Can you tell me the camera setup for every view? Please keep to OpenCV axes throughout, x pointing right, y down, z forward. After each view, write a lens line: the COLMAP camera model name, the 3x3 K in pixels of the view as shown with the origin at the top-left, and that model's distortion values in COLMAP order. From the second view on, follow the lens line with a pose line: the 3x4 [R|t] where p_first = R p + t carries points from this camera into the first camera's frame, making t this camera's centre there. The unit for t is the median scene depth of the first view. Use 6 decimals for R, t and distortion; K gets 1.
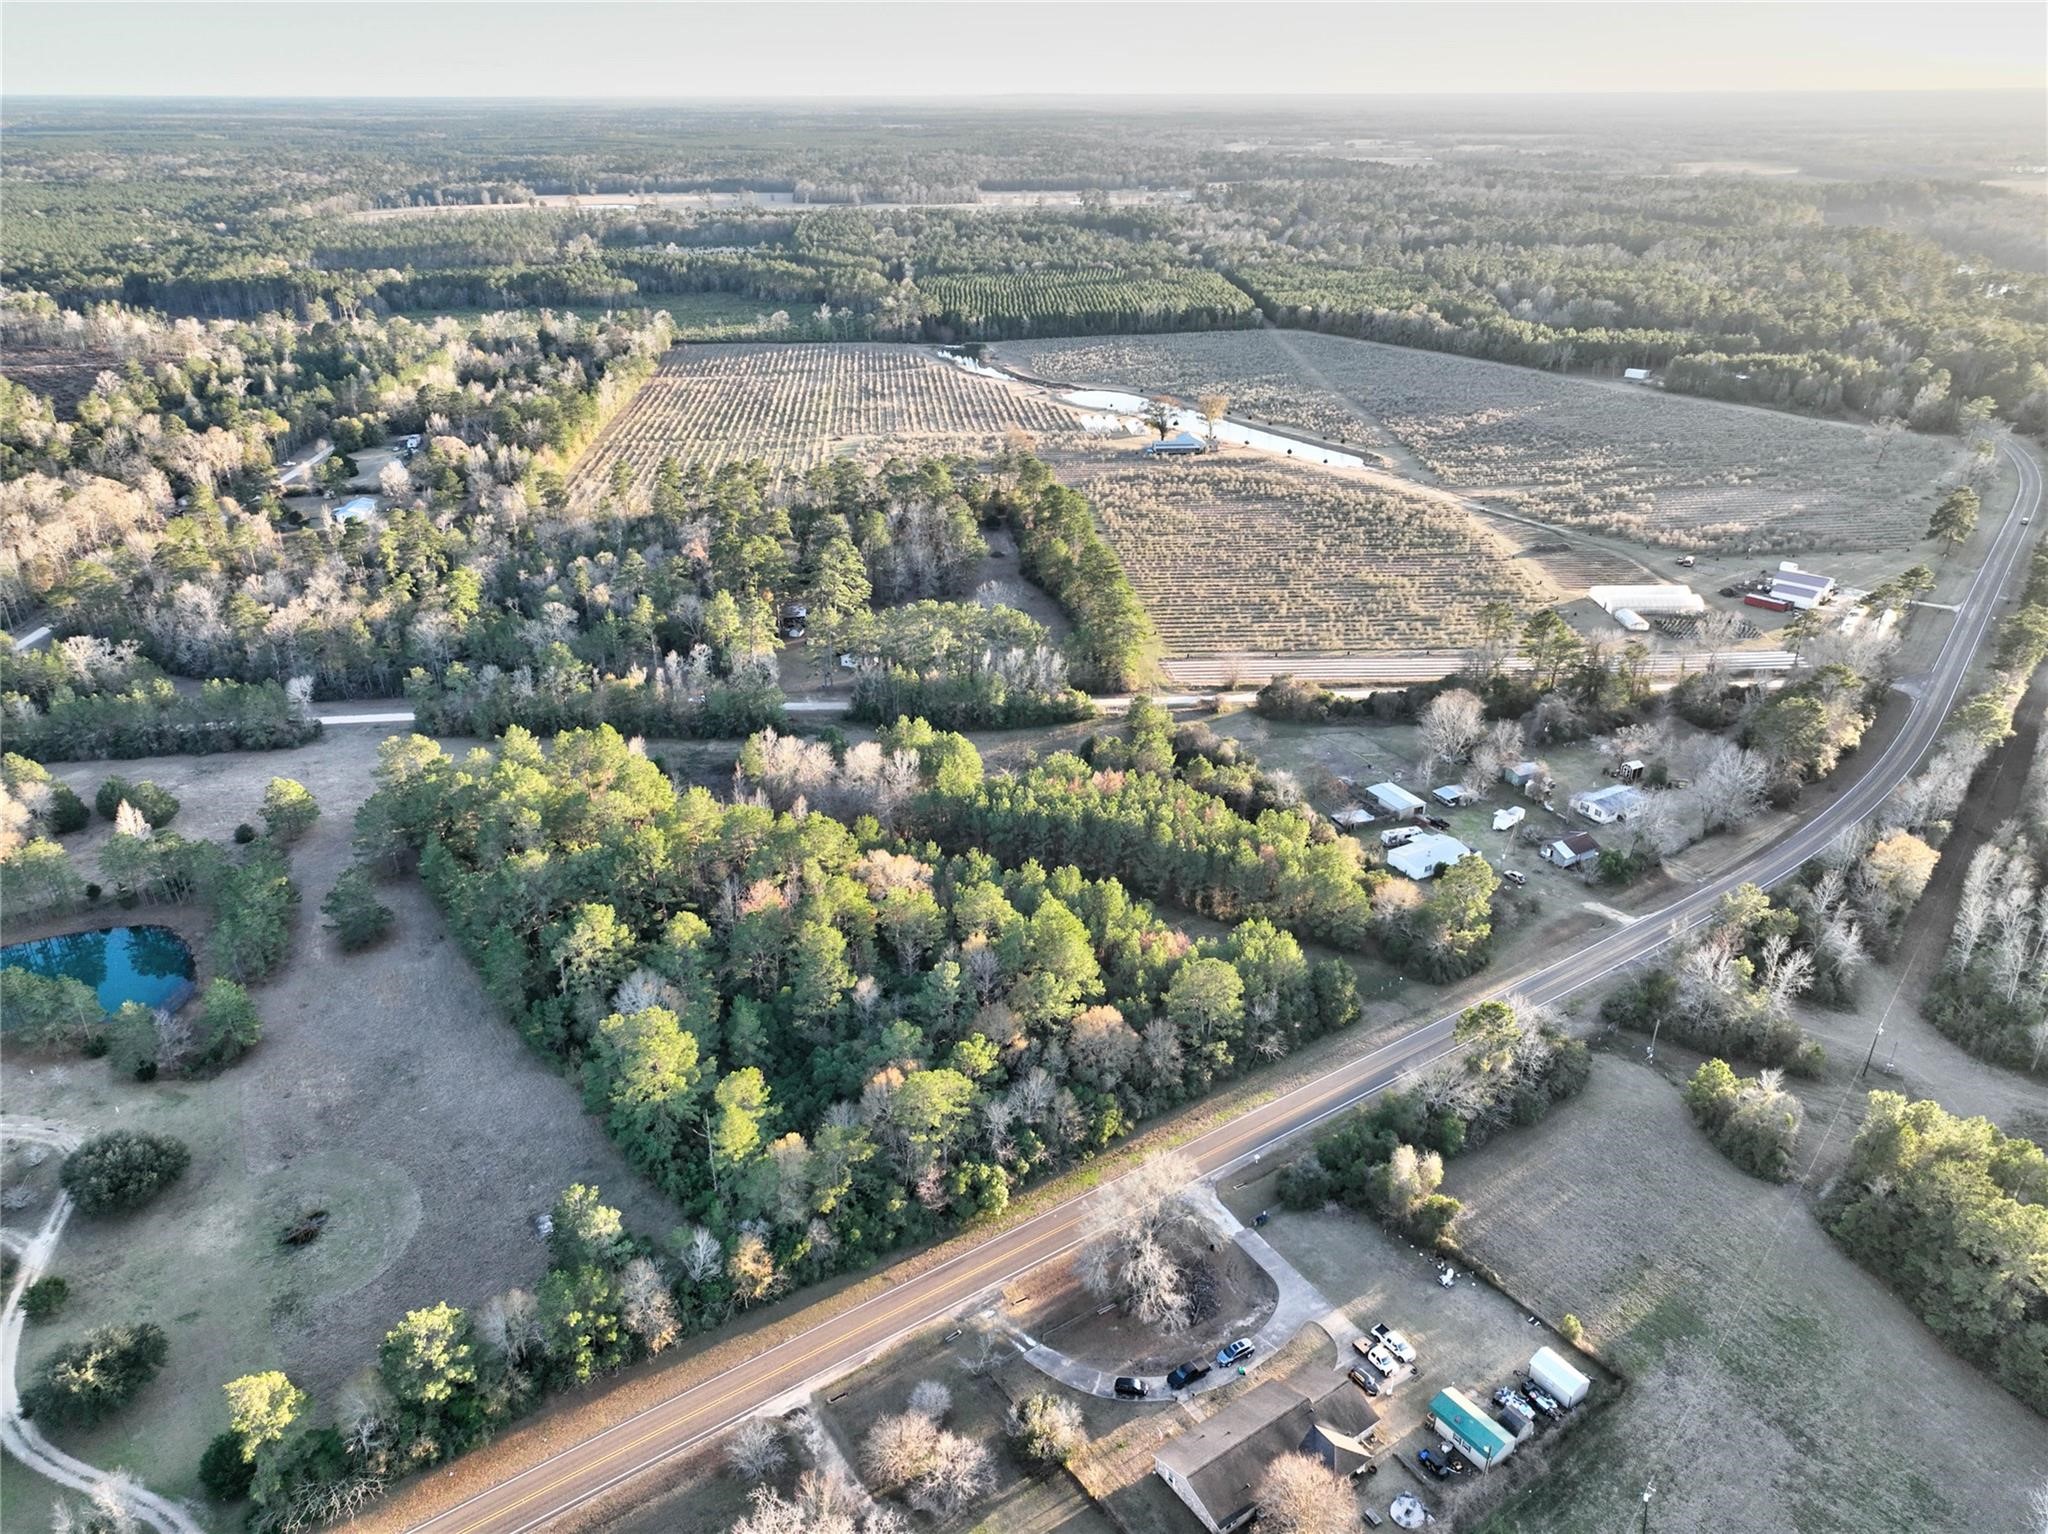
lens RADIAL K [[1426.0, 0, 1028.2], [0, 1426.0, 714.3], [0, 0, 1]] dist [0.009579, 0.002837]
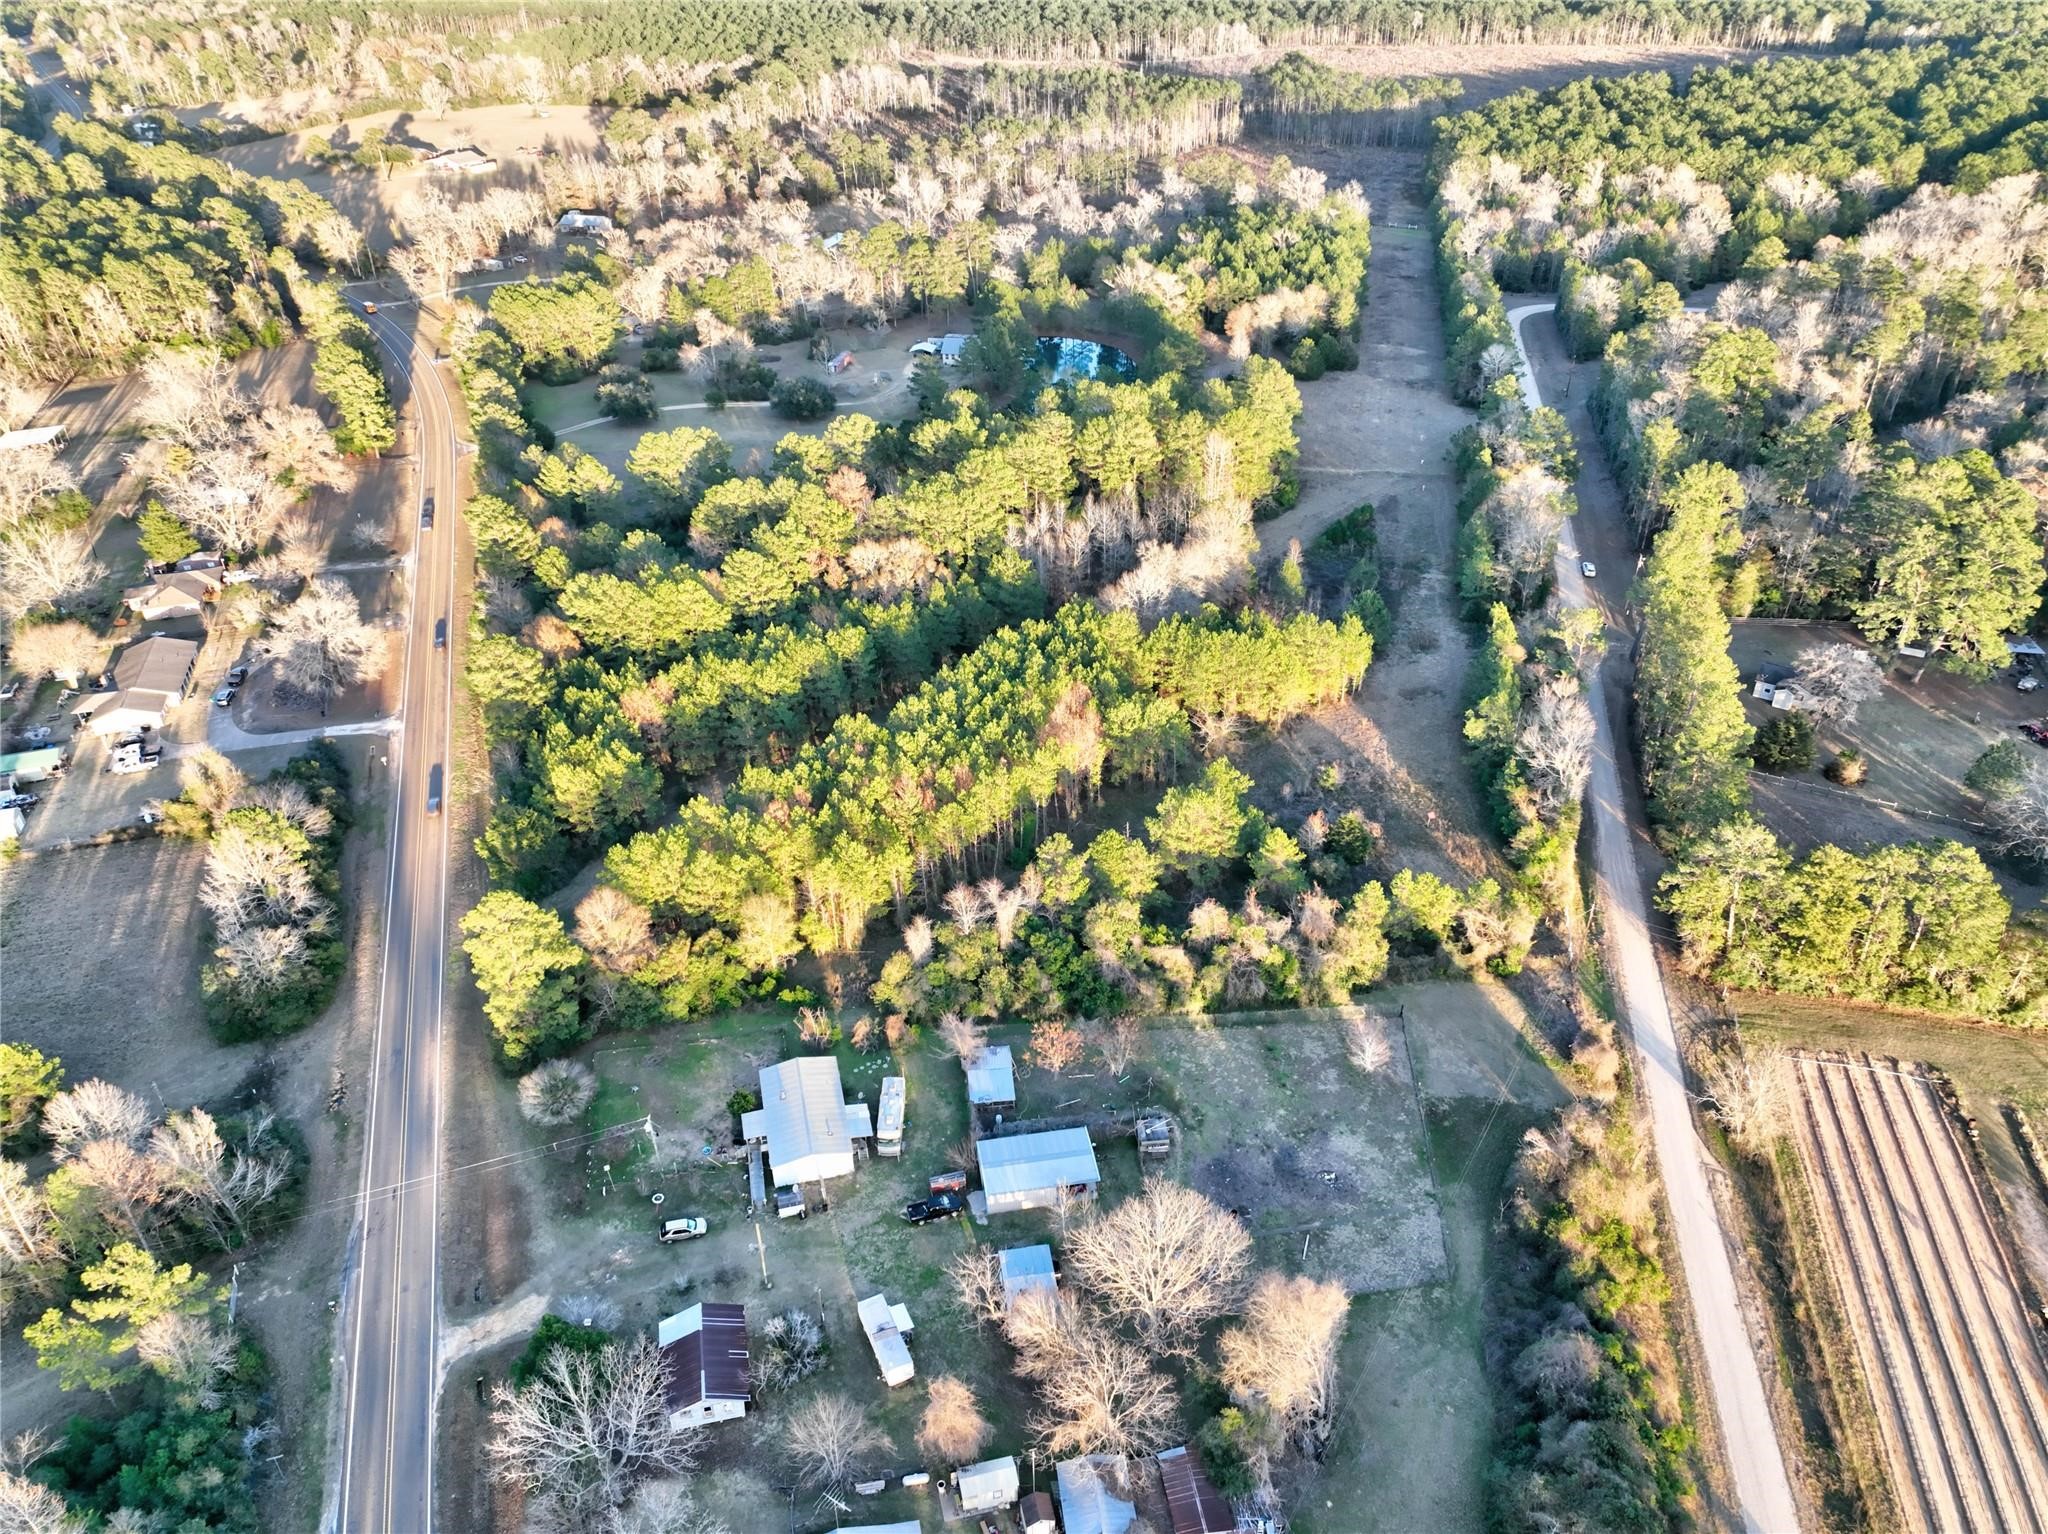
lens RADIAL K [[1424.6, 0, 1024.0], [0, 1424.6, 767.0], [0, 0, 1]] dist [0.006141, 0.007196]
pose [[-0.290234, 0.527998, -0.798112, 0.683122], [-0.368738, 0.707906, 0.602413, -0.379075], [0.883061, 0.469135, -0.010765, 1.148477]]
